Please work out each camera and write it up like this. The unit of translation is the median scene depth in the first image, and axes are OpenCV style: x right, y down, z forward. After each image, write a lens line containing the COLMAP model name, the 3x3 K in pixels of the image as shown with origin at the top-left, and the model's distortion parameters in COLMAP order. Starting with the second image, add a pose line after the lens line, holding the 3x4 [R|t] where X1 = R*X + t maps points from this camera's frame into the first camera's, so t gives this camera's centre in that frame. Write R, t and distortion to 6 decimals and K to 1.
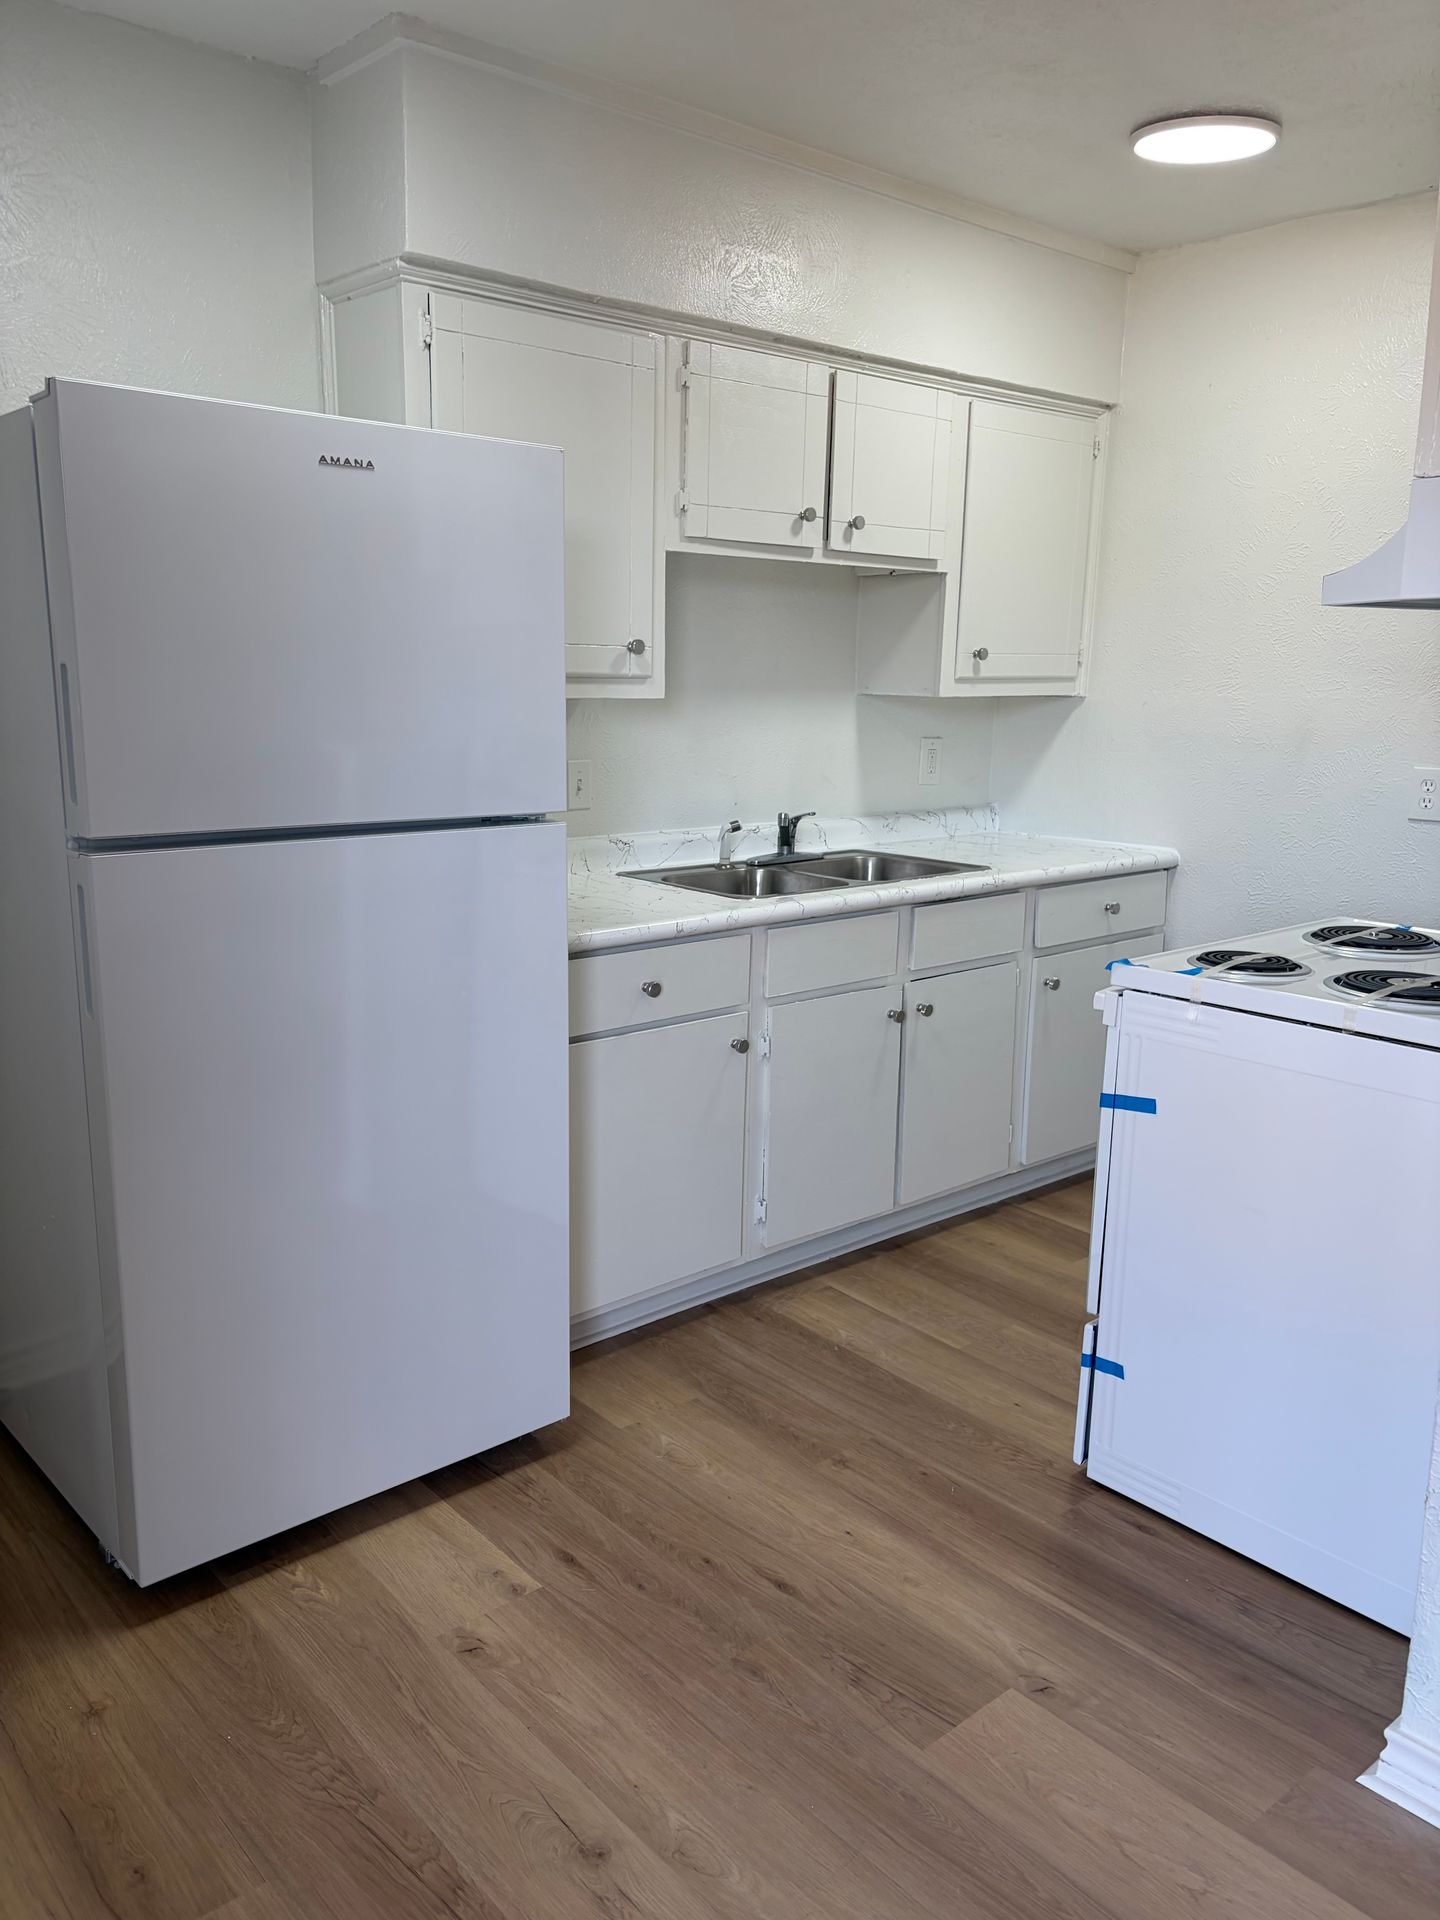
lens RADIAL K [[1442.7, 0, 721.4], [0, 1442.7, 971.9], [0, 0, 1]] dist [0.039158, -0.040331]
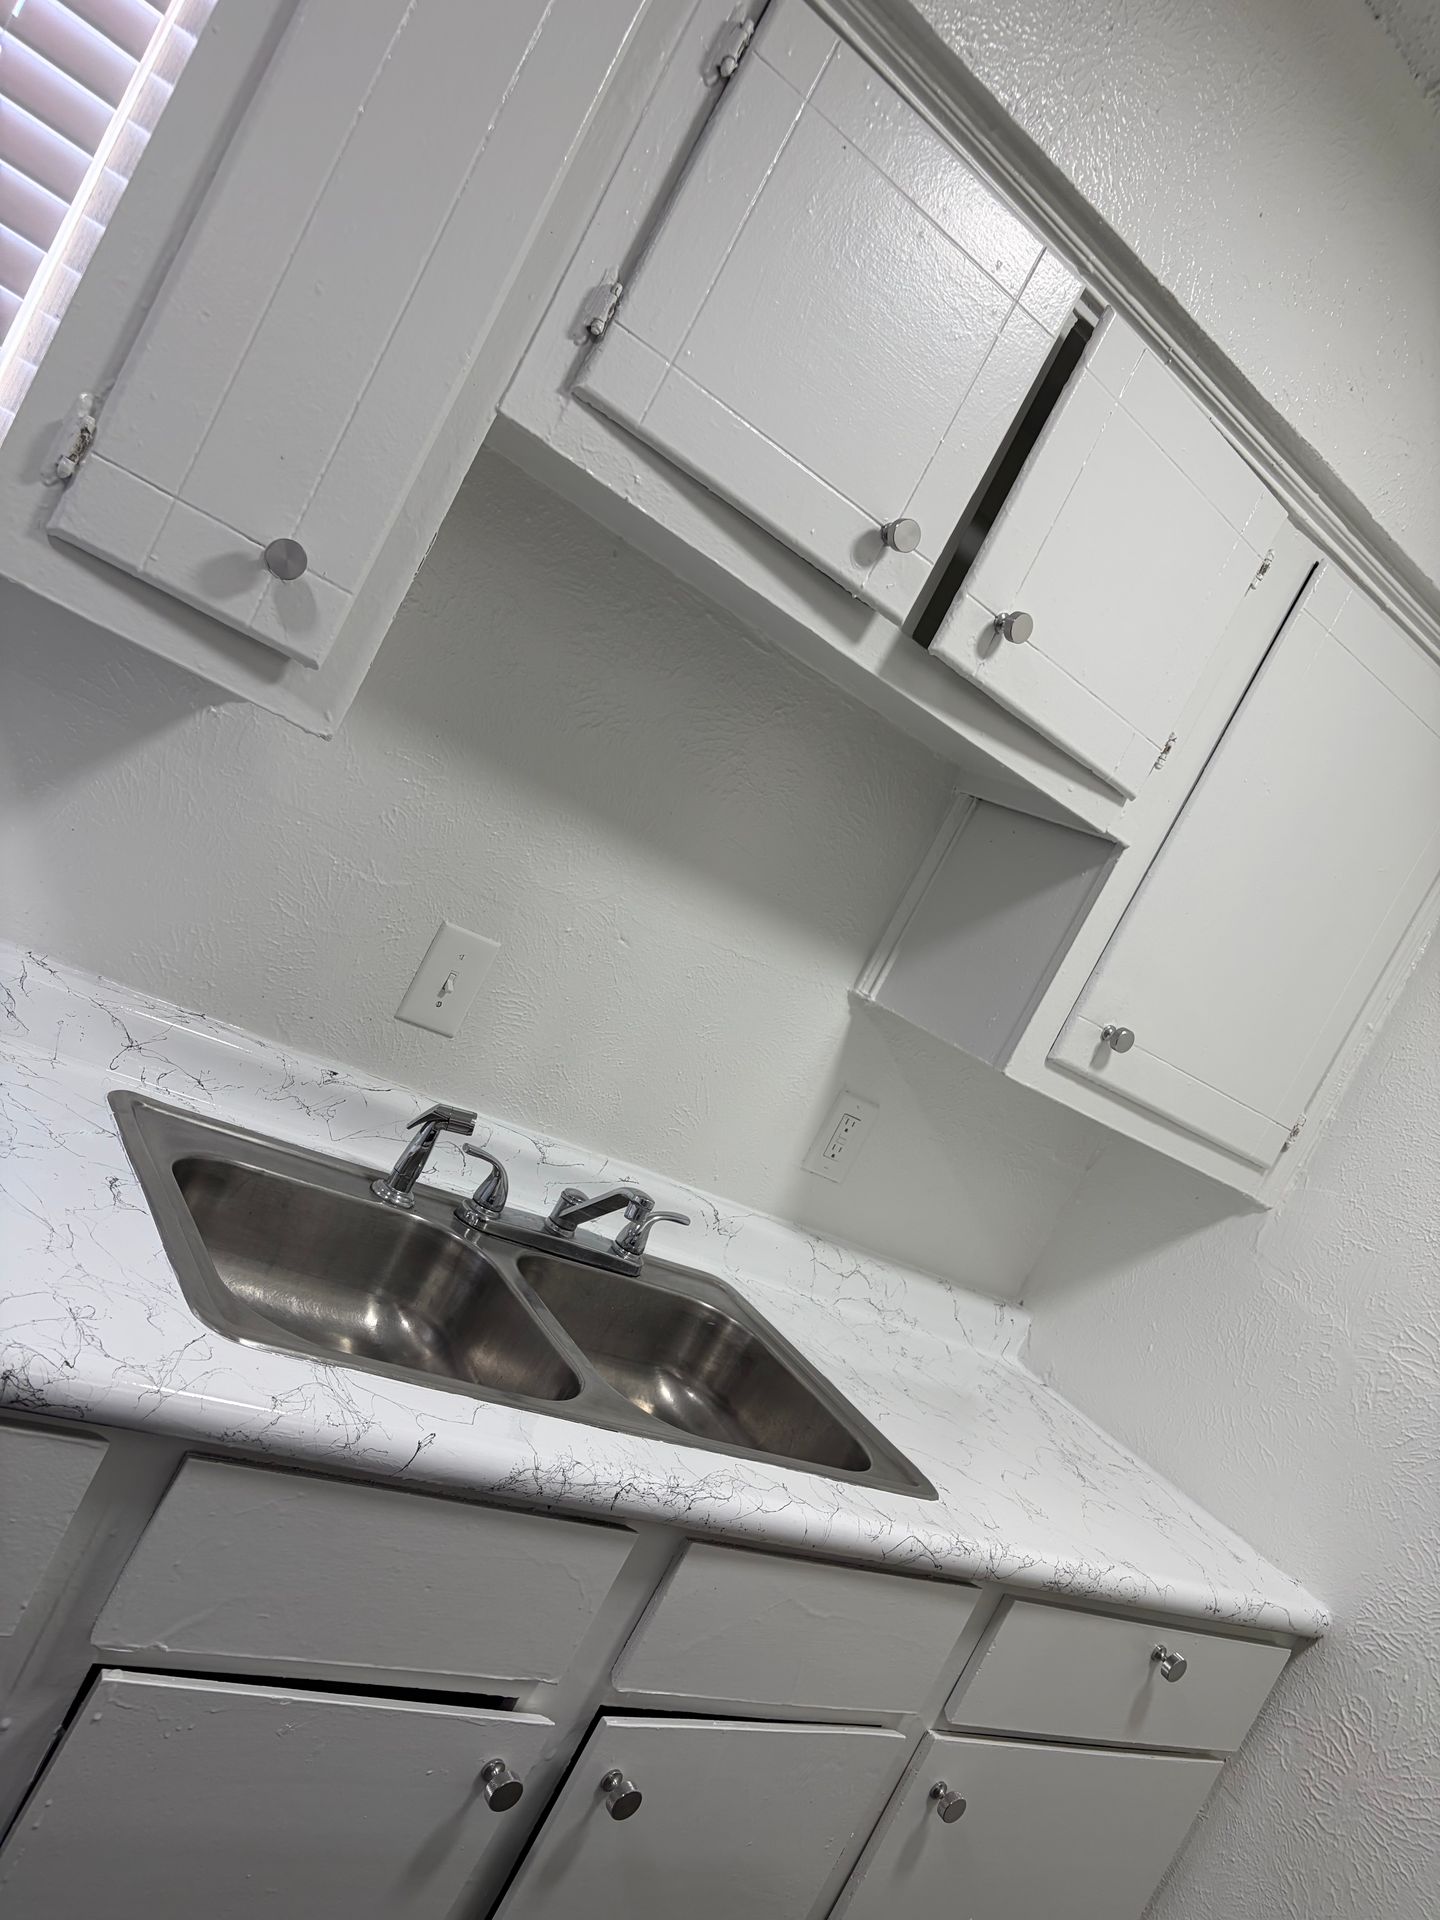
lens RADIAL K [[1442.7, 0, 722.4], [0, 1442.7, 956.8], [0, 0, 1]] dist [0.039158, -0.040331]
pose [[0.884058, 0.456635, -0.099629, 0.123996], [-0.467239, 0.868671, -0.164615, -0.128517], [0.011376, 0.192080, 0.981313, 0.657651]]
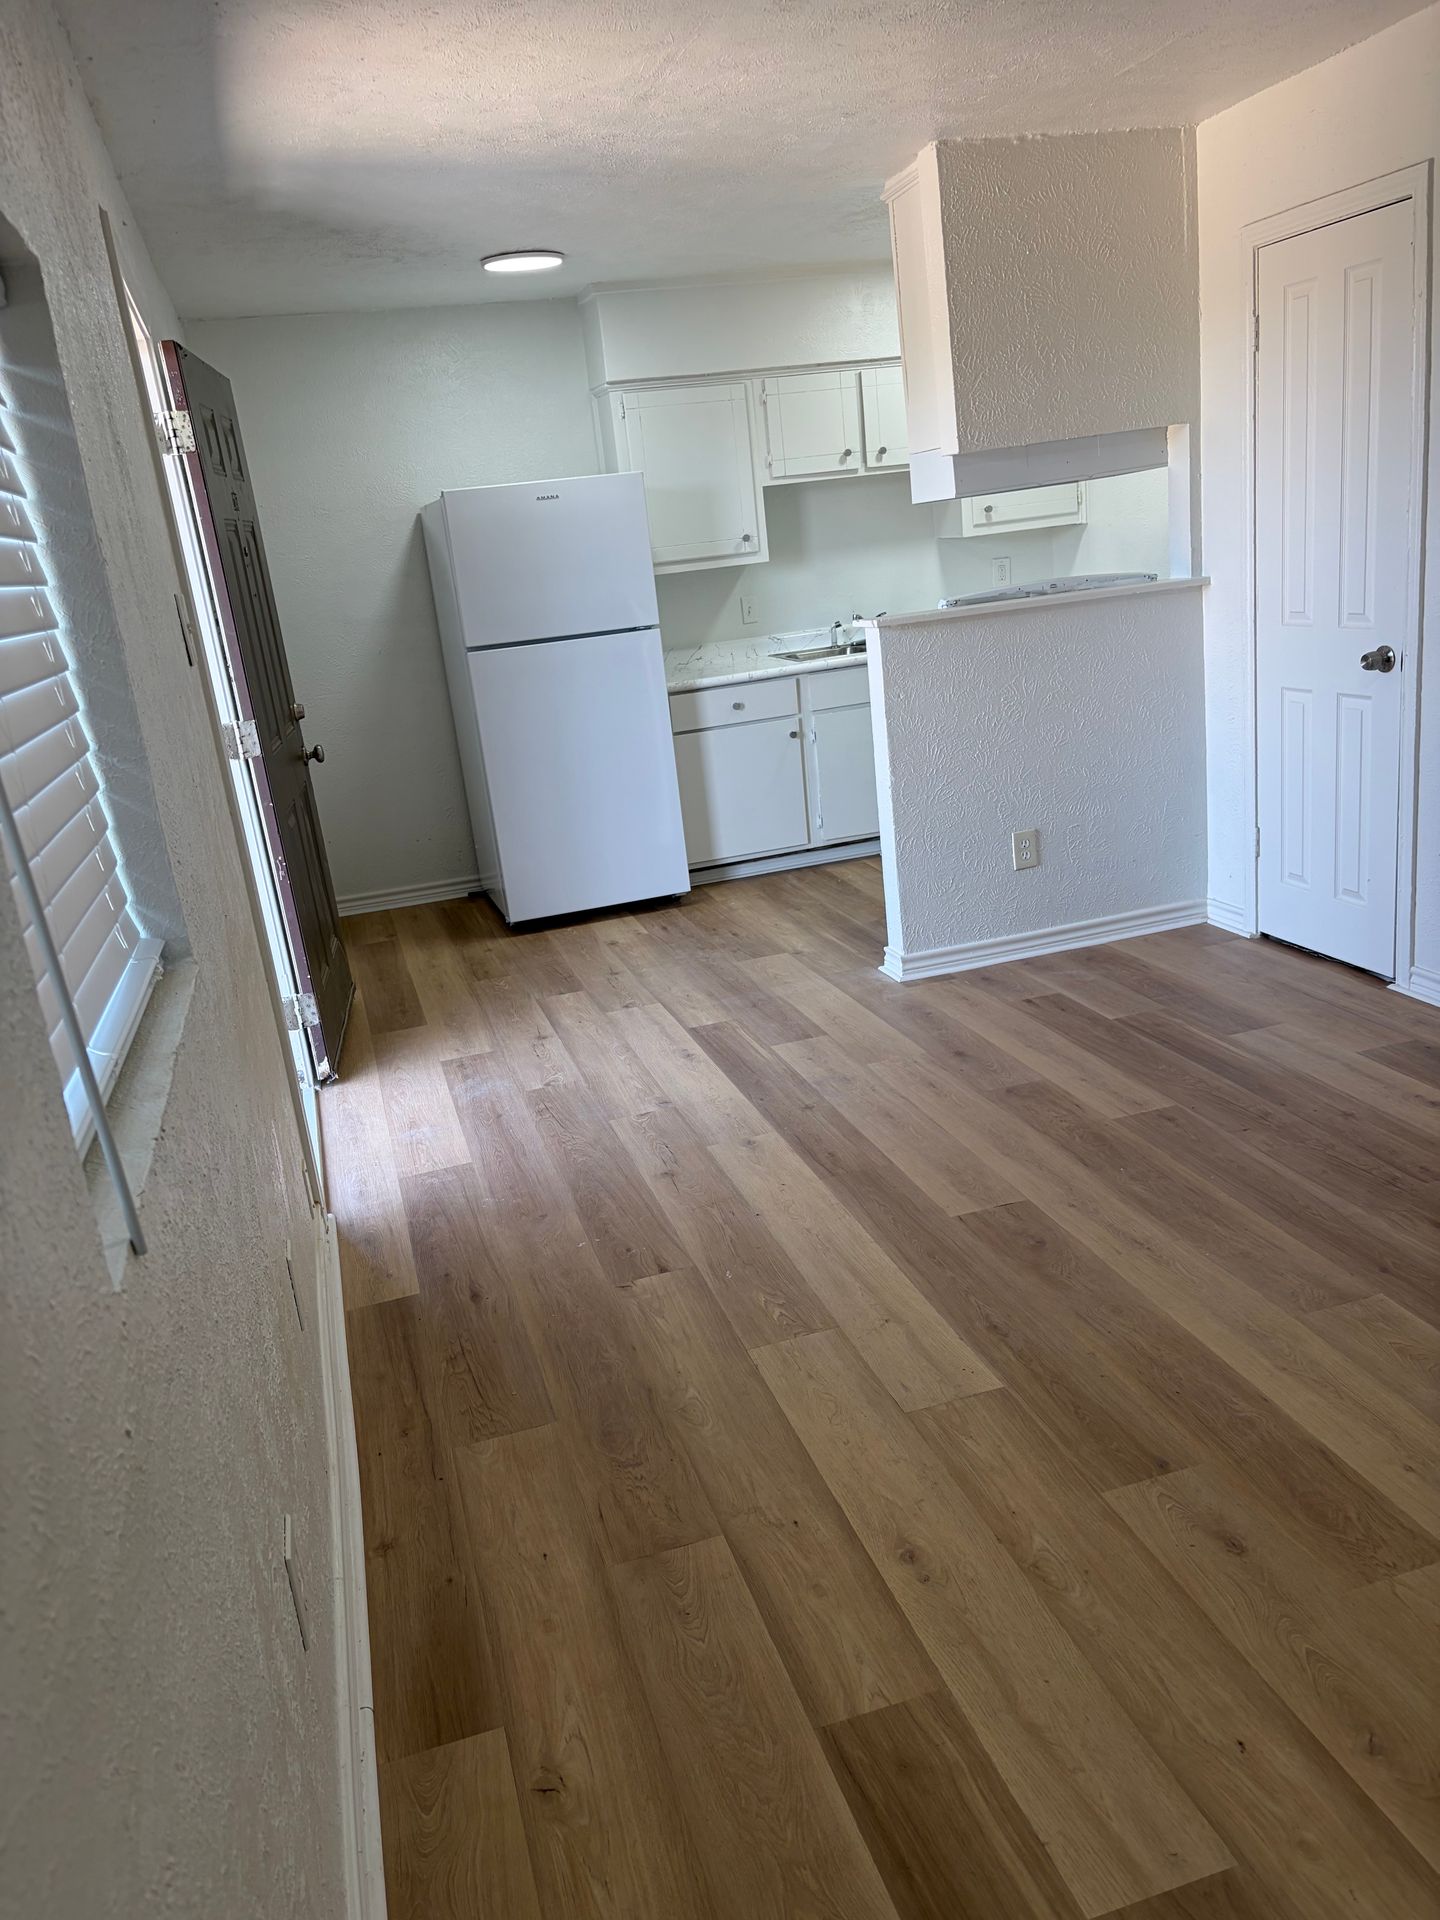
lens RADIAL K [[1442.7, 0, 714.6], [0, 1442.7, 966.5], [0, 0, 1]] dist [0.039158, -0.040331]
pose [[0.902109, 0.016186, -0.431204, 0.789847], [0.031008, 0.994281, 0.102193, 0.164083], [0.430392, -0.105560, 0.896448, -0.906948]]
